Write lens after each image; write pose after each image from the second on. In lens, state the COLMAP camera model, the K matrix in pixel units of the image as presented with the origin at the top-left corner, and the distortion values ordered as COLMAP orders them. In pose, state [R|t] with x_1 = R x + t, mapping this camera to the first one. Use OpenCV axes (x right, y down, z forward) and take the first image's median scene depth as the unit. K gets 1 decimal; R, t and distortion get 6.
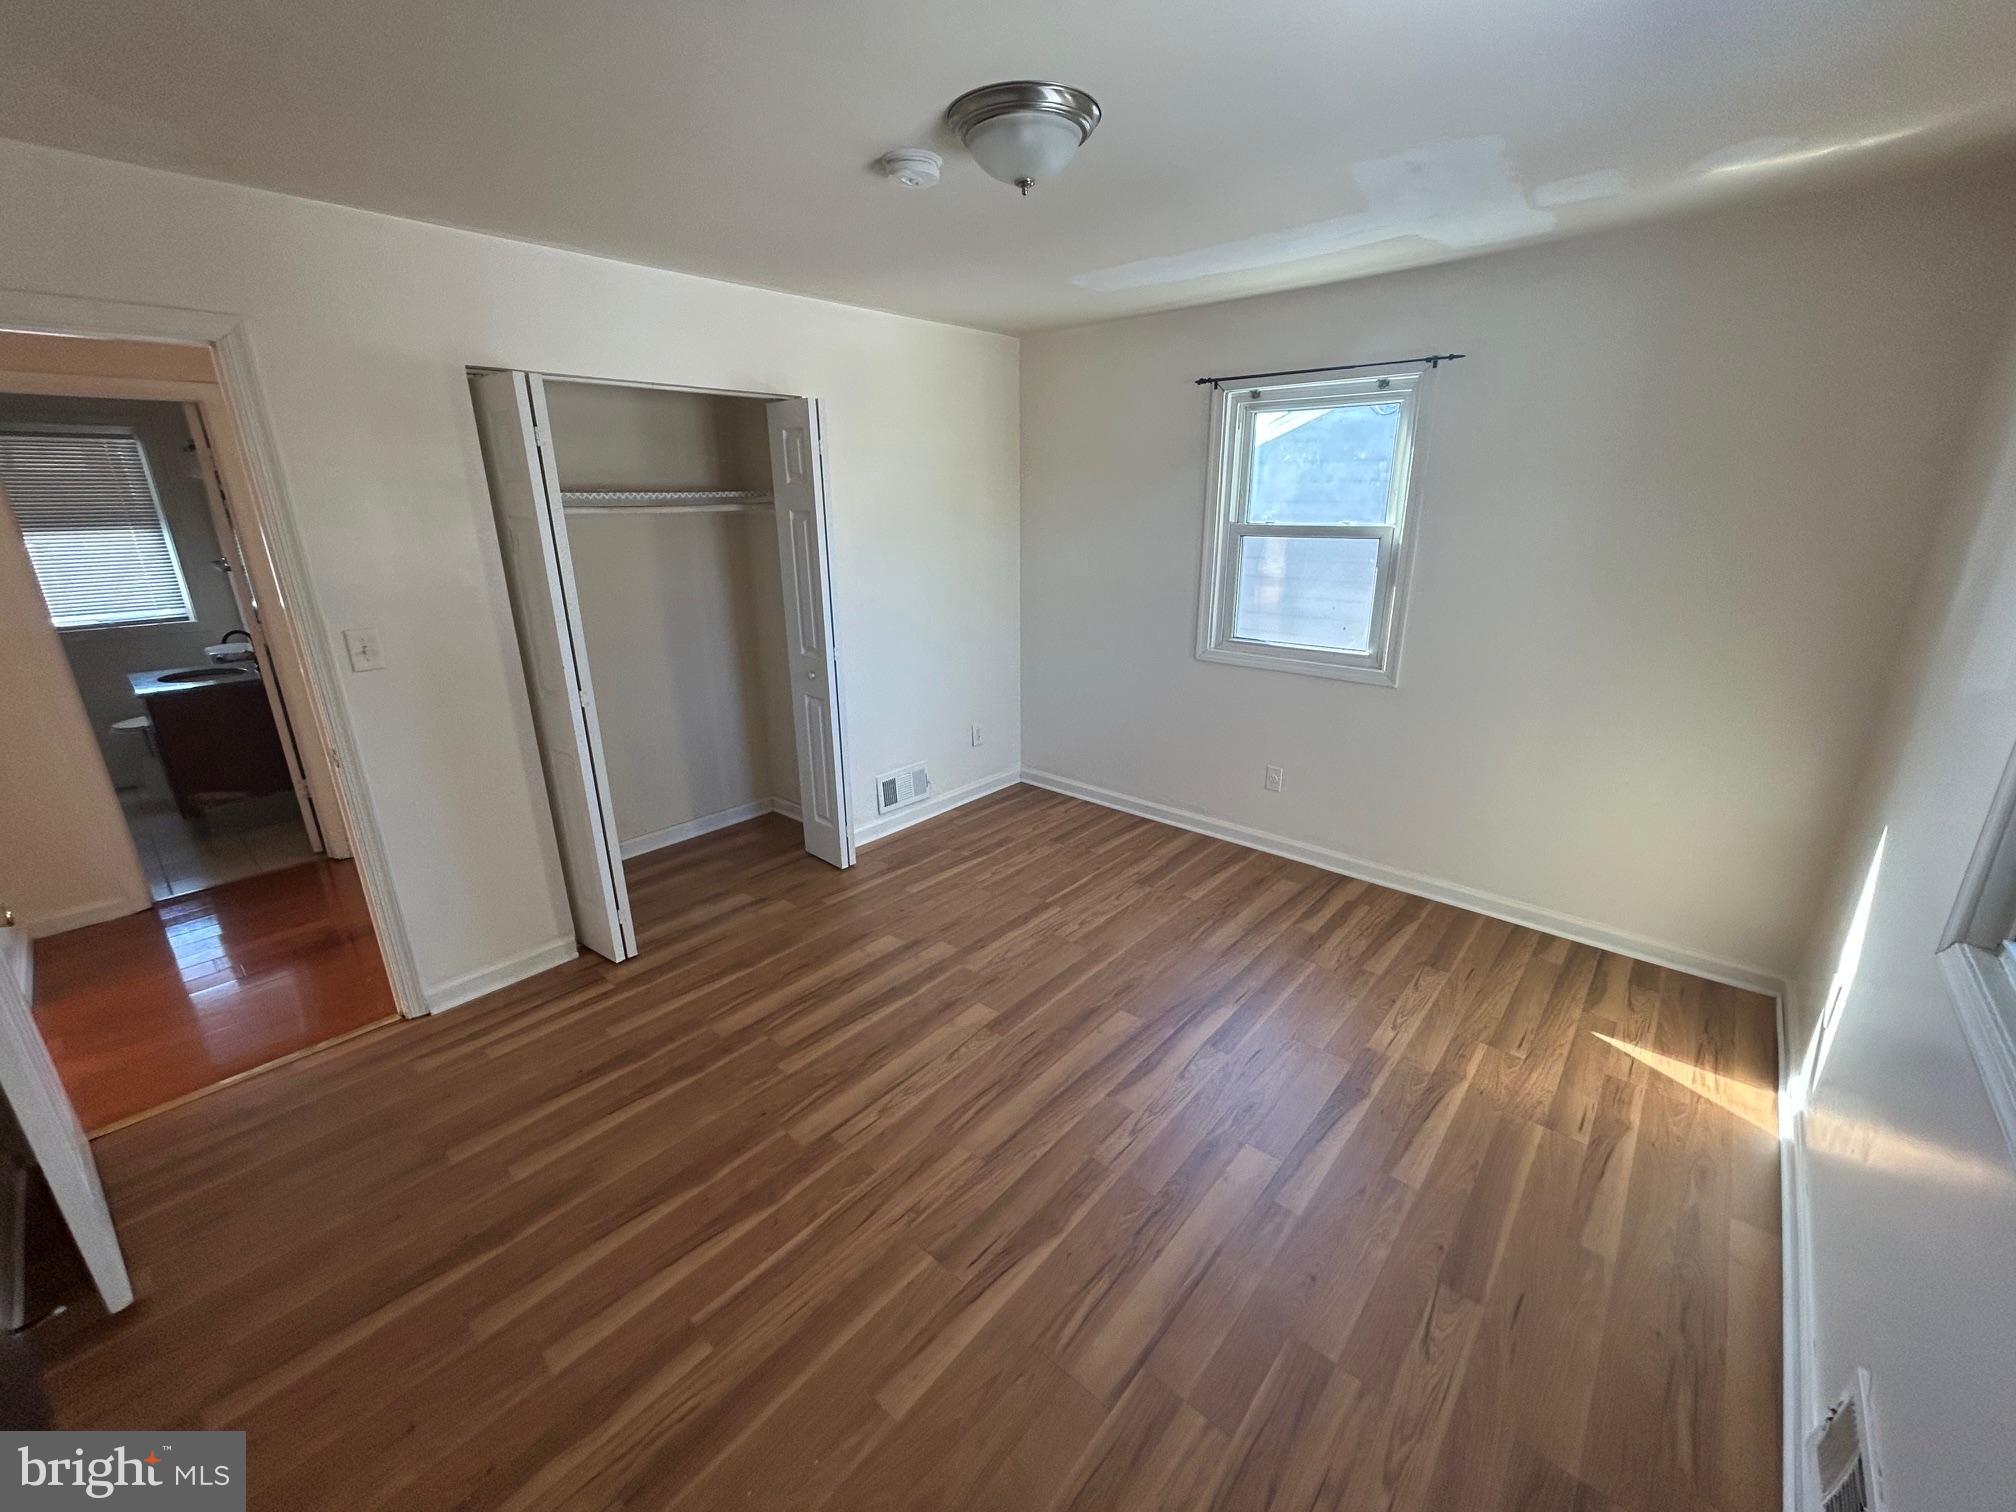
lens RADIAL K [[813.6, 0, 1008.0], [0, 813.6, 756.0], [0, 0, 1]] dist [-0.009240, -0.000021]
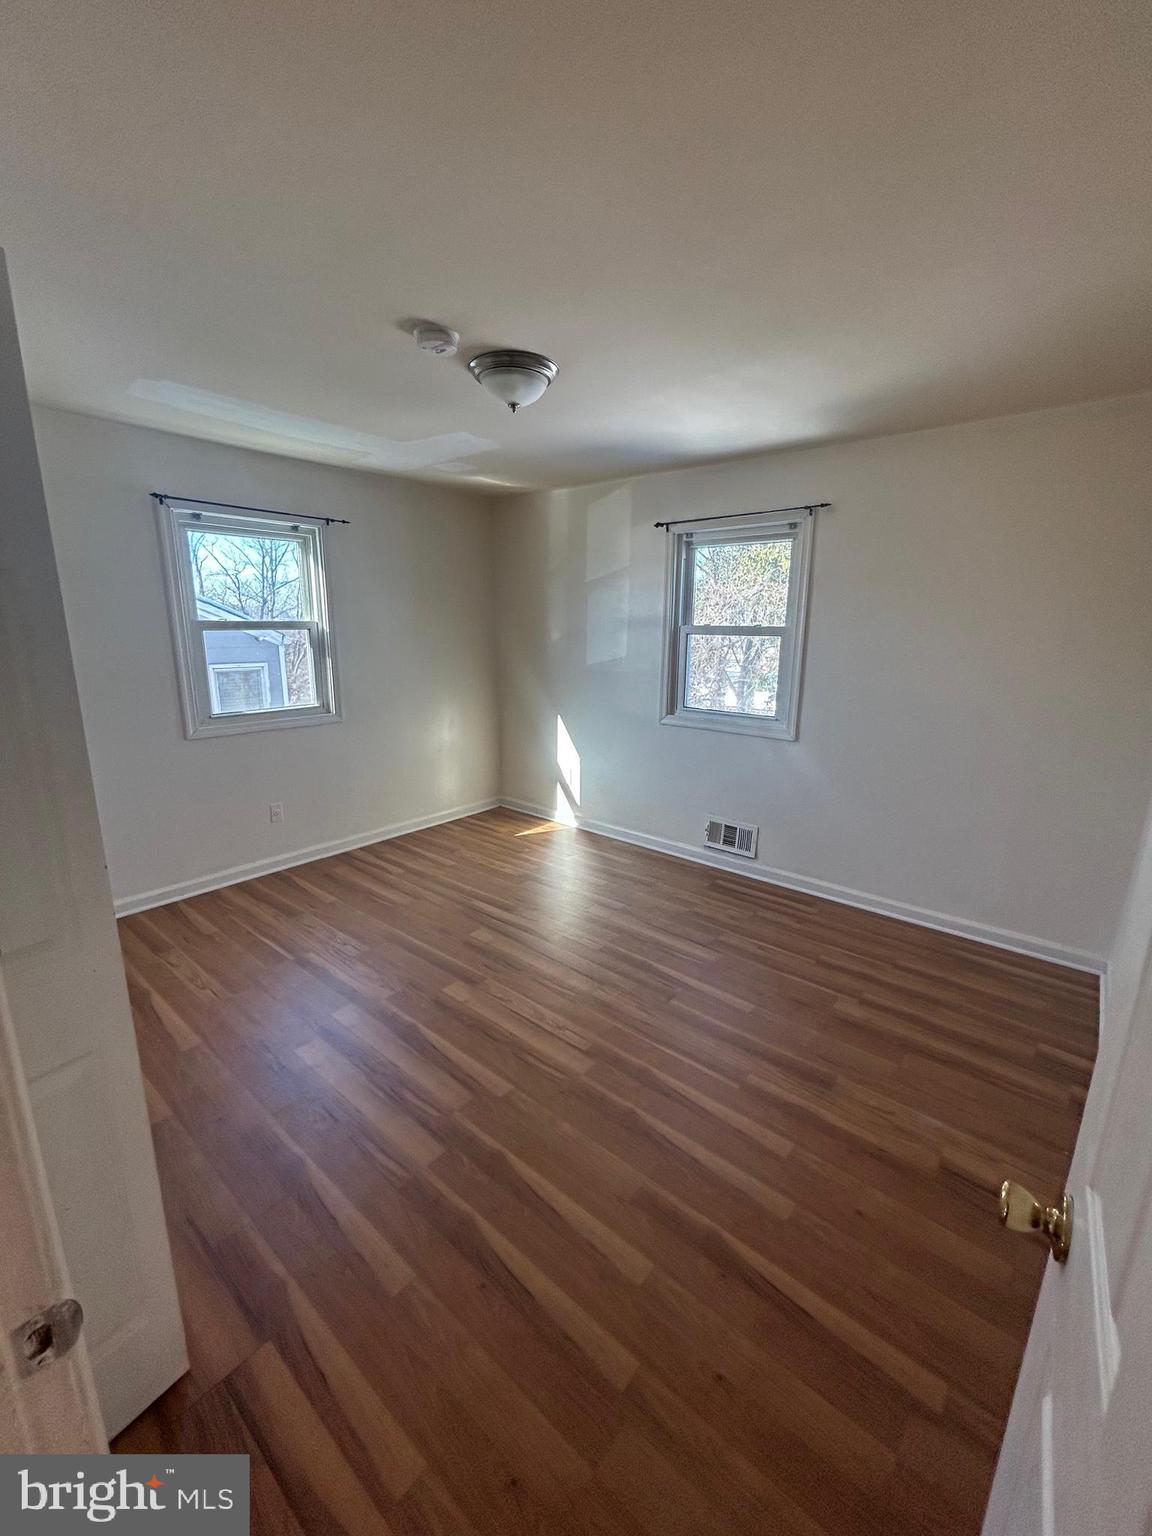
lens RADIAL K [[619.8, 0, 576.0], [0, 619.8, 768.0], [0, 0, 1]] dist [-0.009240, -0.000021]
pose [[-0.028973, -0.224005, 0.974157, -0.780903], [0.293929, 0.929571, 0.222494, -0.144056], [-0.955388, 0.292780, 0.038909, 0.582921]]
